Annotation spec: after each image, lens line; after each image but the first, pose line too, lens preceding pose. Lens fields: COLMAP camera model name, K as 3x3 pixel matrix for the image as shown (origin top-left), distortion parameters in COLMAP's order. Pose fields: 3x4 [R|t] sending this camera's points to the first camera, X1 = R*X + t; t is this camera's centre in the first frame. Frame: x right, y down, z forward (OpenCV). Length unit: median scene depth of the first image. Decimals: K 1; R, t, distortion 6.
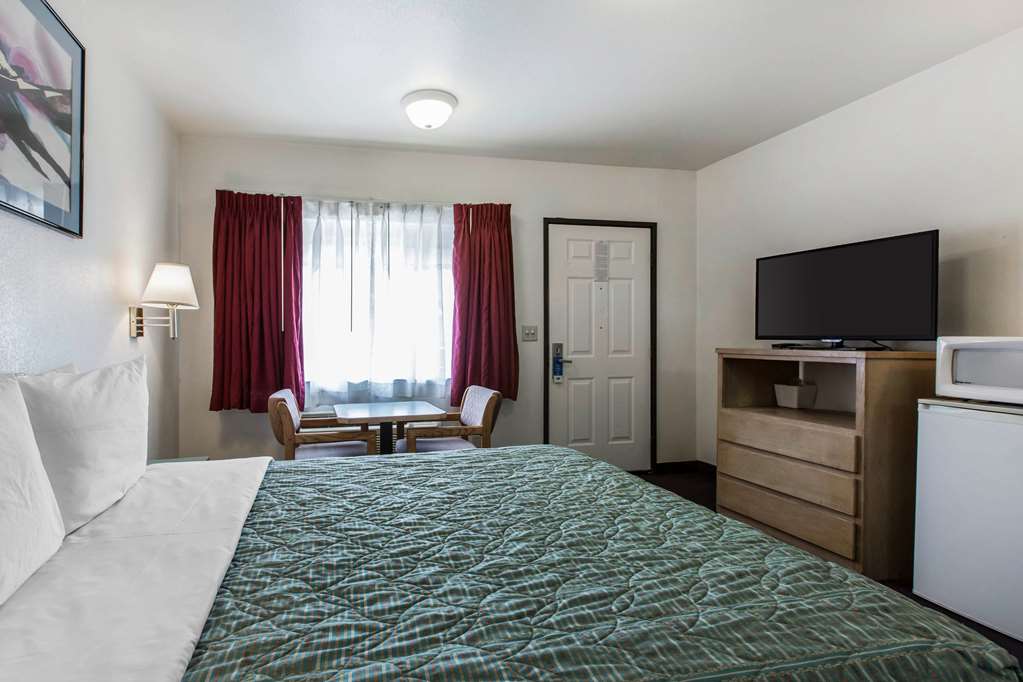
lens RADIAL K [[499.7, 0, 412.9], [0, 499.7, 338.9], [0, 0, 1]] dist [0.000198, -0.000207]
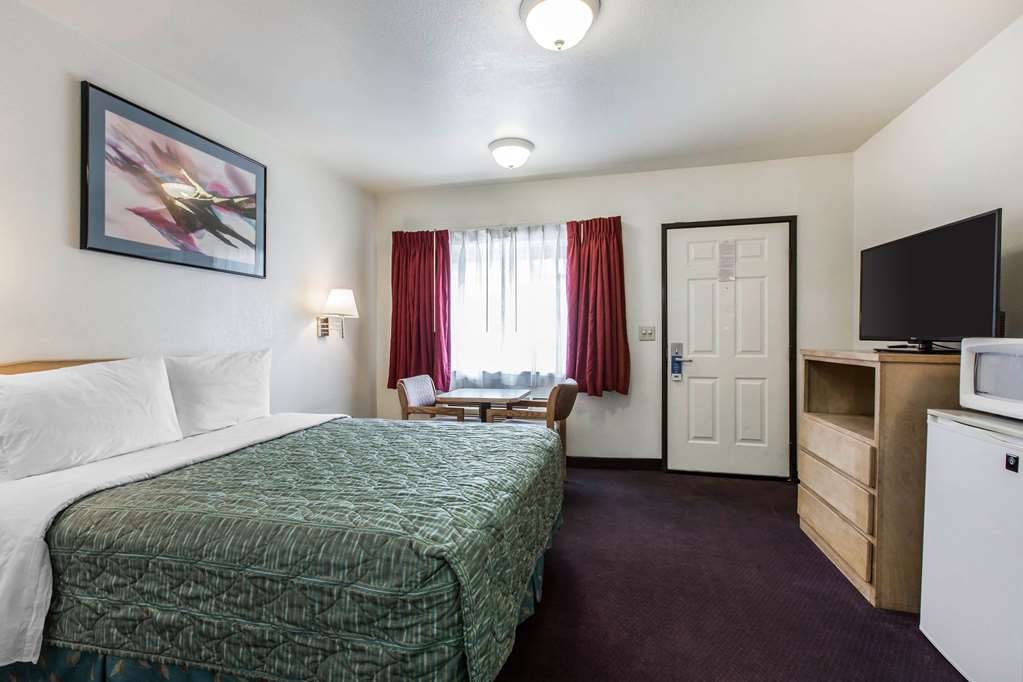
lens RADIAL K [[468.9, 0, 506.0], [0, 468.9, 339.2], [0, 0, 1]] dist [0.001754, -0.000152]
pose [[0.897214, 0.004849, -0.441570, 0.443144], [-0.002942, 0.999983, 0.005003, -0.002710], [0.441587, -0.003189, 0.897213, -0.040557]]
